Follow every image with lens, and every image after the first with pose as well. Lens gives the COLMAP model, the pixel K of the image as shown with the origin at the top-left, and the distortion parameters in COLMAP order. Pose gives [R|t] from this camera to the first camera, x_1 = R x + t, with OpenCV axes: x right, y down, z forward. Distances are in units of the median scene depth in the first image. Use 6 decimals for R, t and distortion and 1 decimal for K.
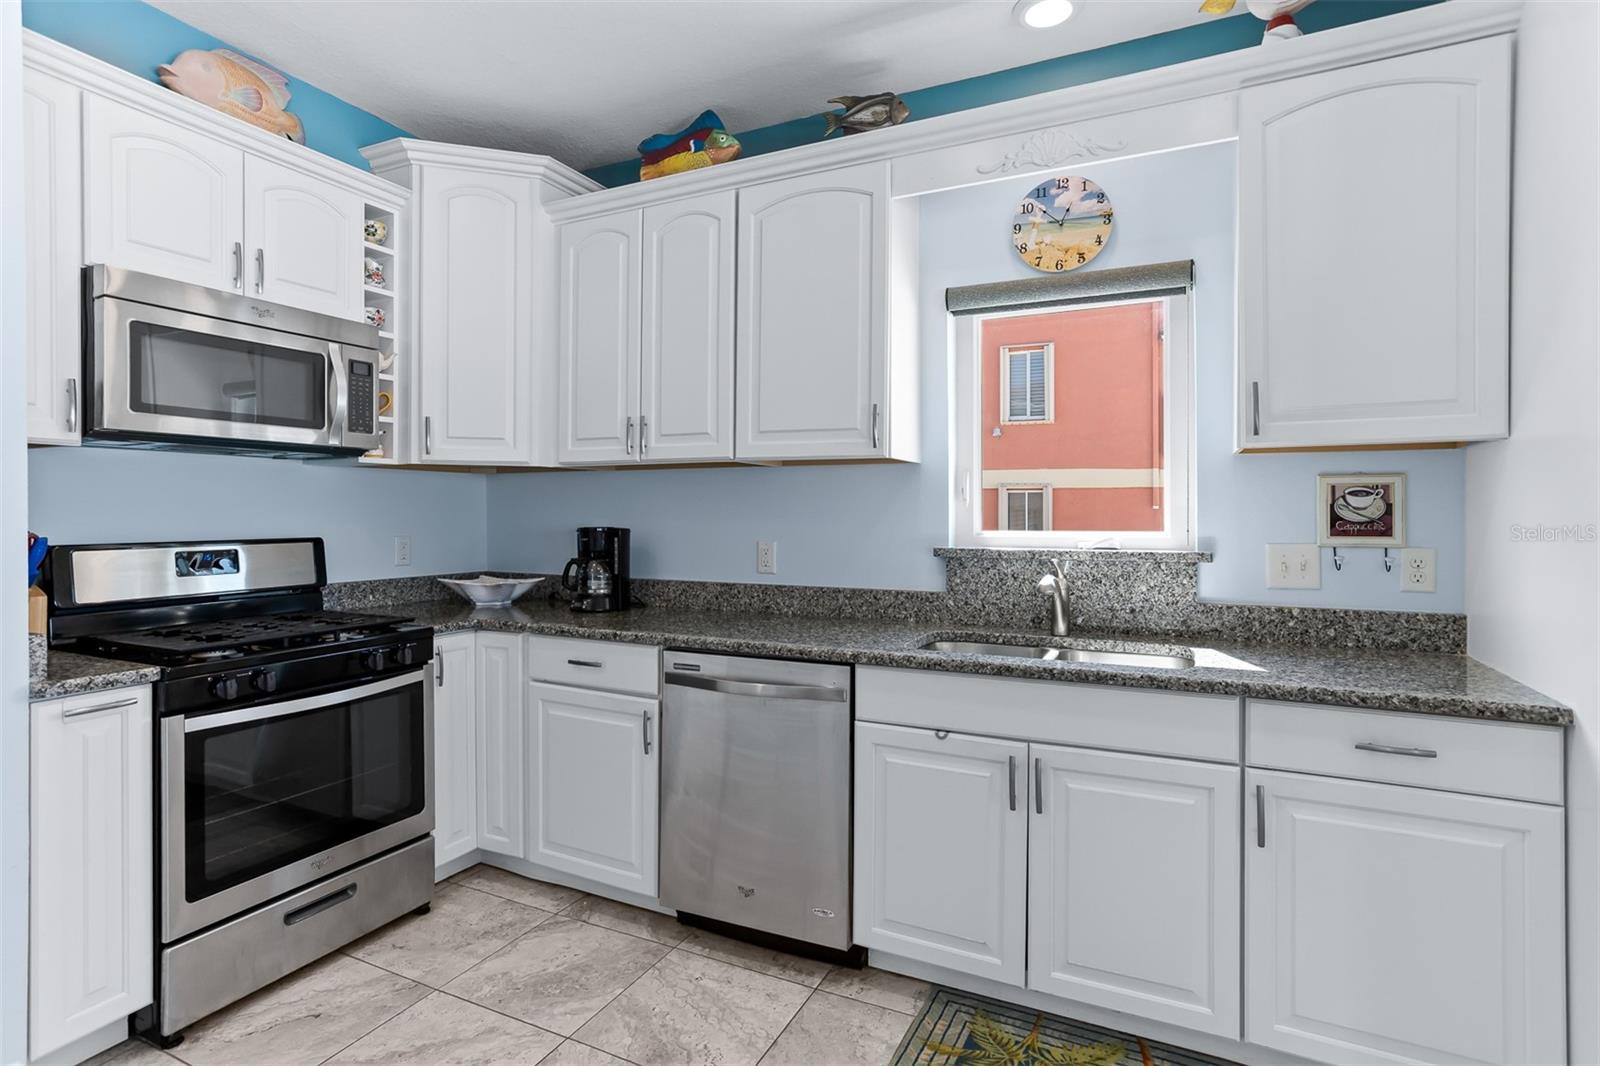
lens RADIAL K [[781.1, 0, 794.2], [0, 781.1, 511.8], [0, 0, 1]] dist [-0.023415, 0.010620]
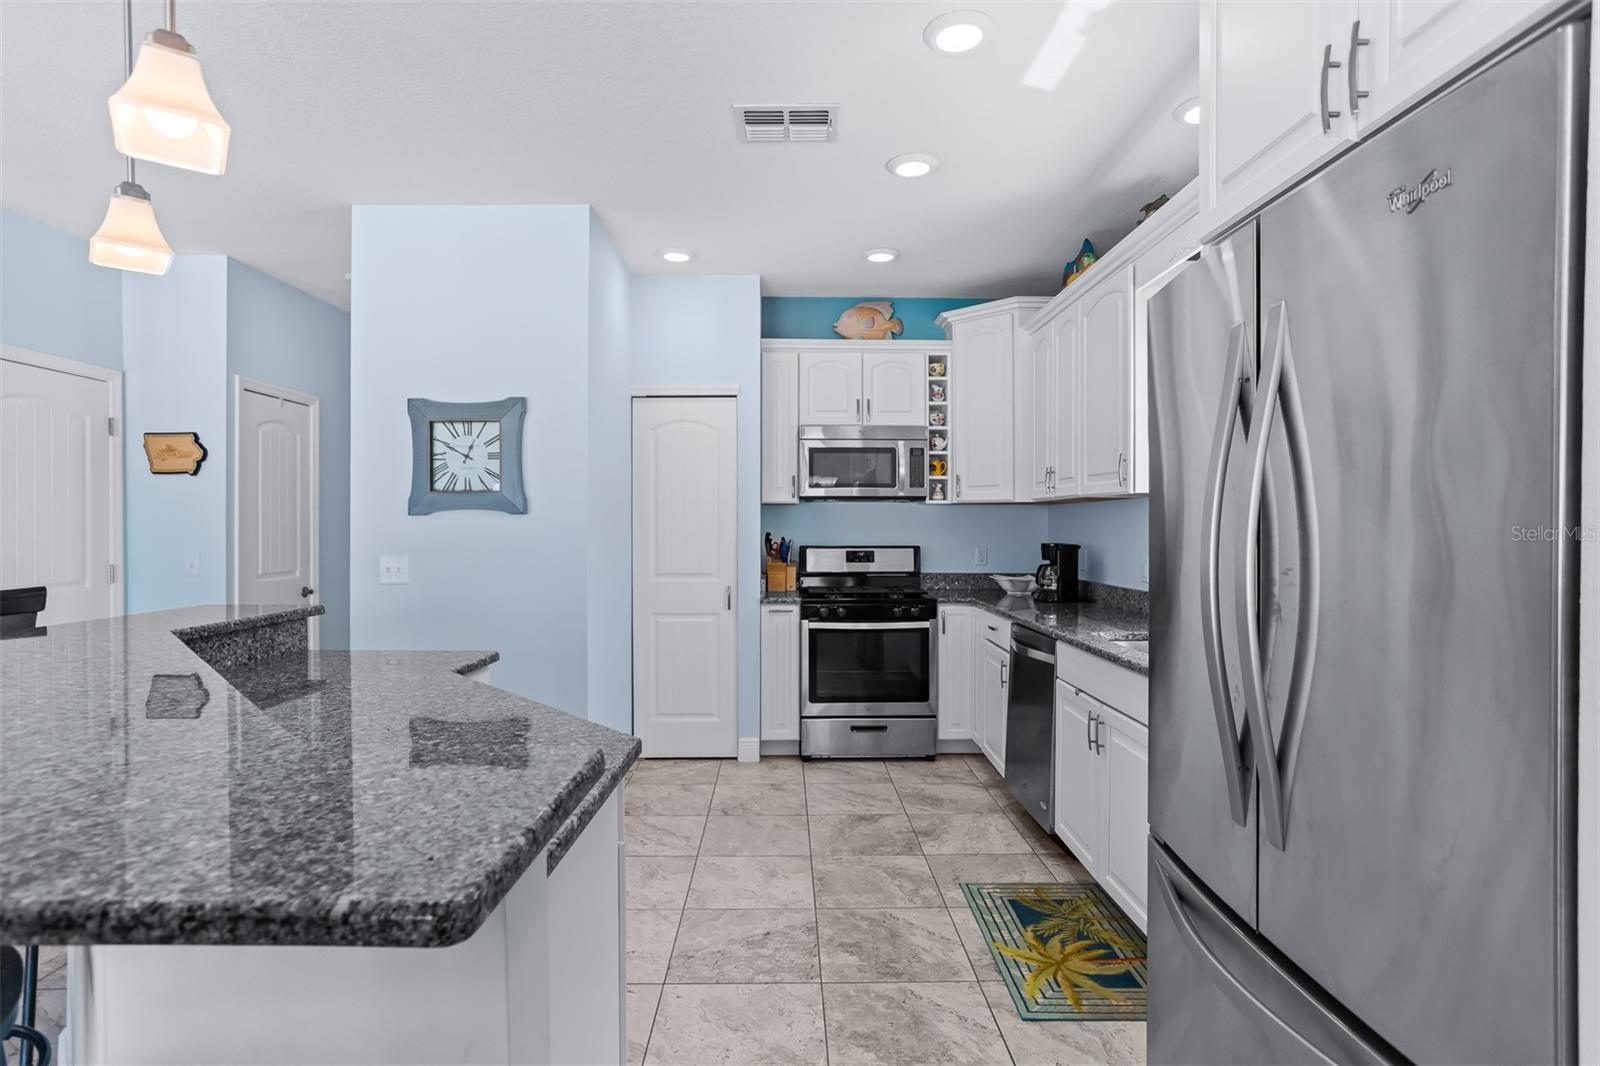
lens RADIAL K [[804.3, 0, 832.9], [0, 804.3, 528.6], [0, 0, 1]] dist [-0.018963, 0.002731]
pose [[0.483122, 0.001379, -0.875552, 1.020905], [0.000017, 0.999999, 0.001585, -0.010855], [0.875553, -0.000781, 0.483121, -0.073534]]
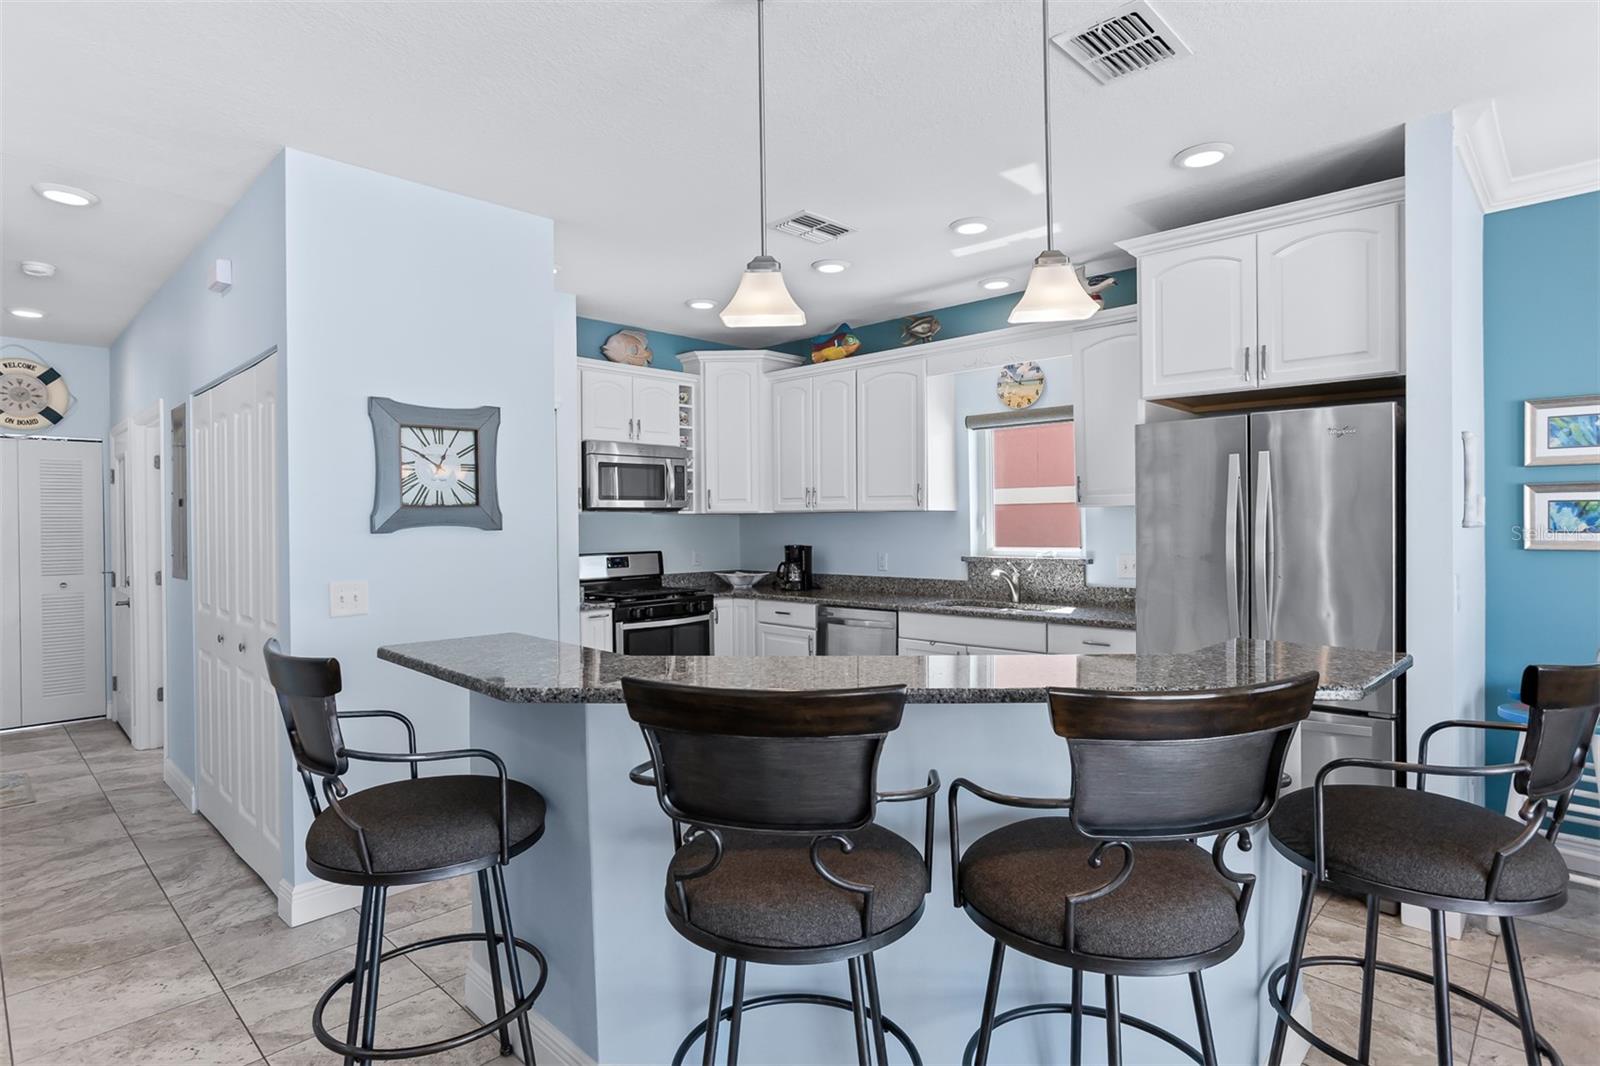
lens RADIAL K [[804.3, 0, 807.6], [0, 804.3, 525.9], [0, 0, 1]] dist [-0.018963, 0.002731]
pose [[0.953544, -0.009308, -0.301111, 0.429804], [0.010908, 0.999934, 0.003632, -0.039602], [0.301057, -0.006748, 0.953582, -0.984806]]
